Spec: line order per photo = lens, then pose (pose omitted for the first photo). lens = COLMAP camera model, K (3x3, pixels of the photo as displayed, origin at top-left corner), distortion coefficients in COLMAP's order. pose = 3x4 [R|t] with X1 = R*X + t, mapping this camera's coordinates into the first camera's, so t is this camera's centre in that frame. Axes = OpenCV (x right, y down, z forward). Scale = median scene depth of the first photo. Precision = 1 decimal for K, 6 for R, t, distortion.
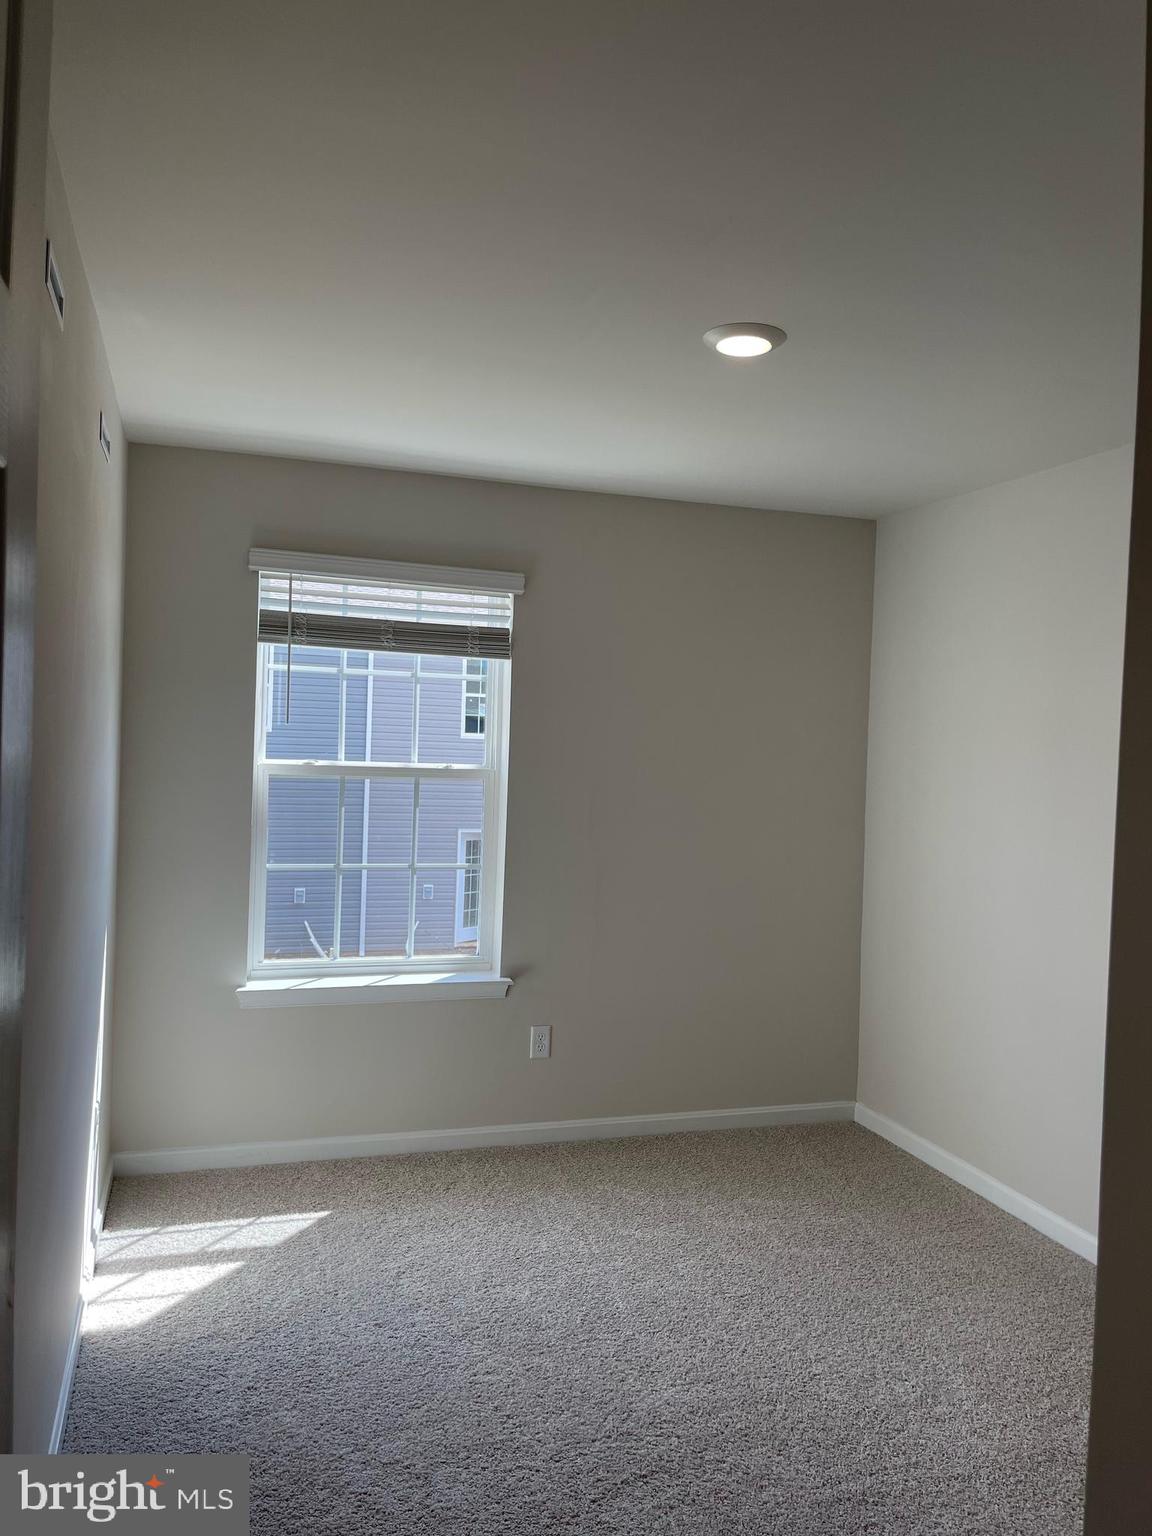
lens RADIAL K [[1156.8, 0, 580.1], [0, 1156.8, 760.8], [0, 0, 1]] dist [0.014085, -0.024242]
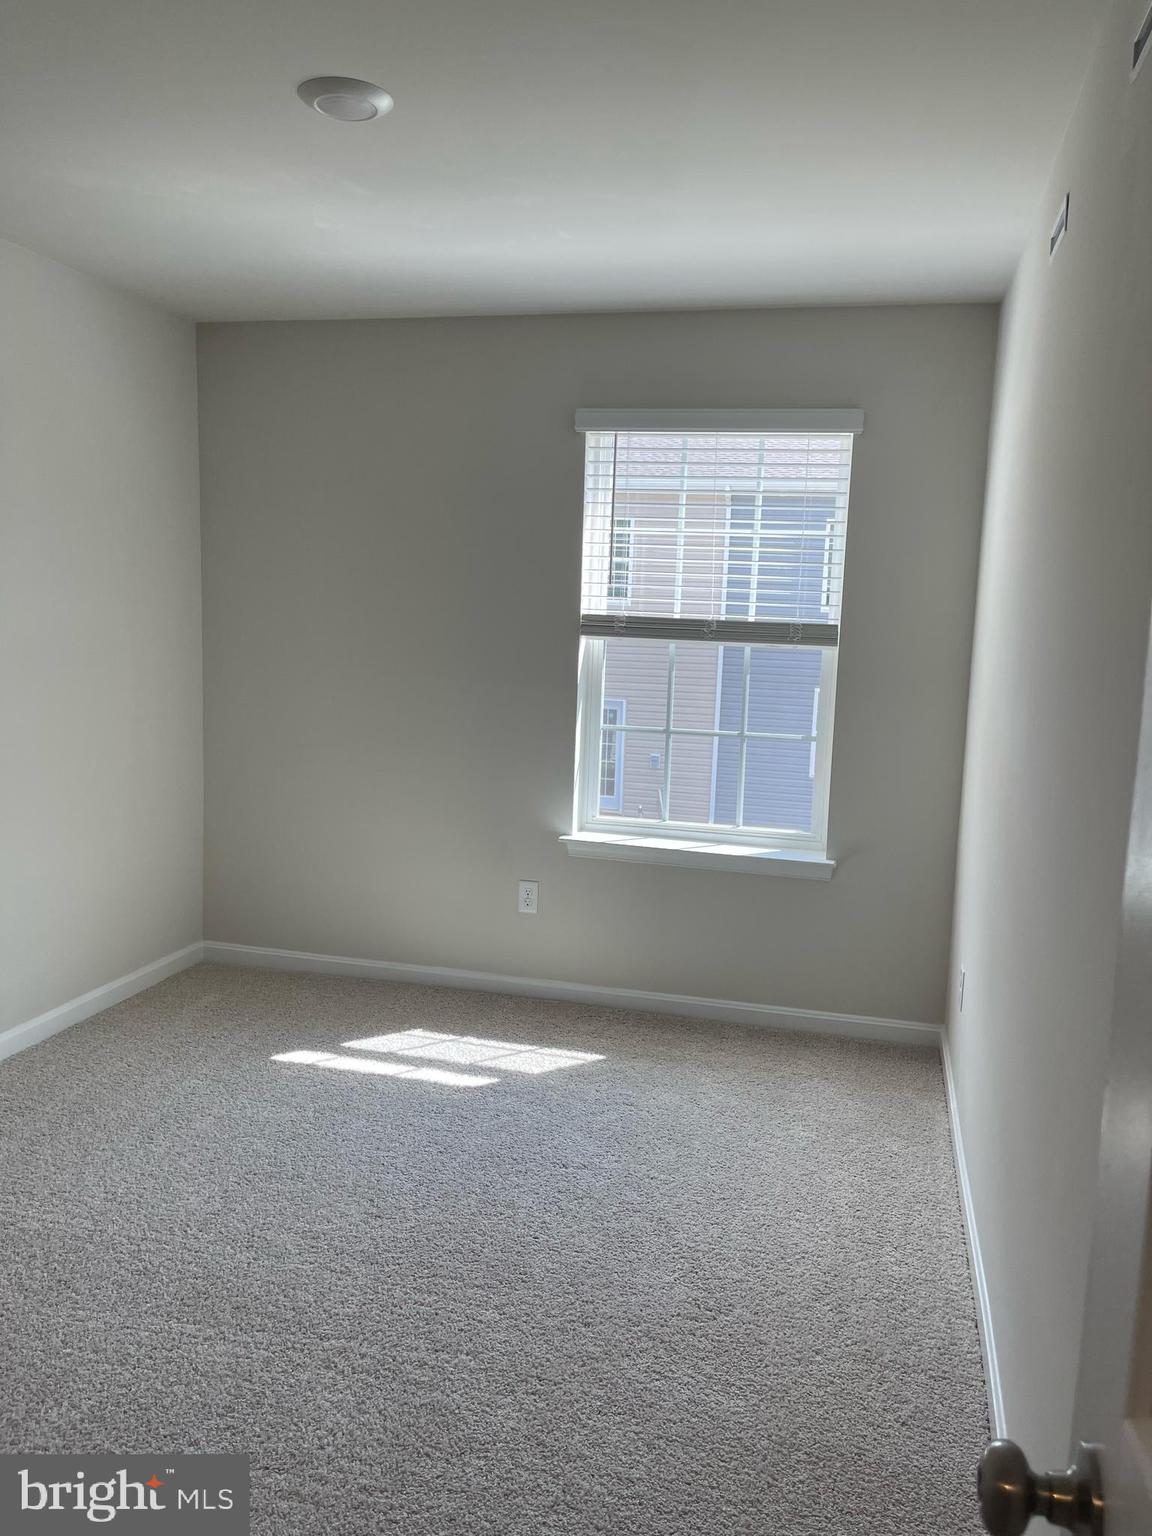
lens RADIAL K [[1156.8, 0, 576.5], [0, 1156.8, 772.8], [0, 0, 1]] dist [0.014085, -0.024242]
pose [[0.835019, 0.075152, -0.545065, 0.274825], [-0.011504, 0.992796, 0.119261, 0.010387], [0.550101, -0.093315, 0.829868, 0.128691]]
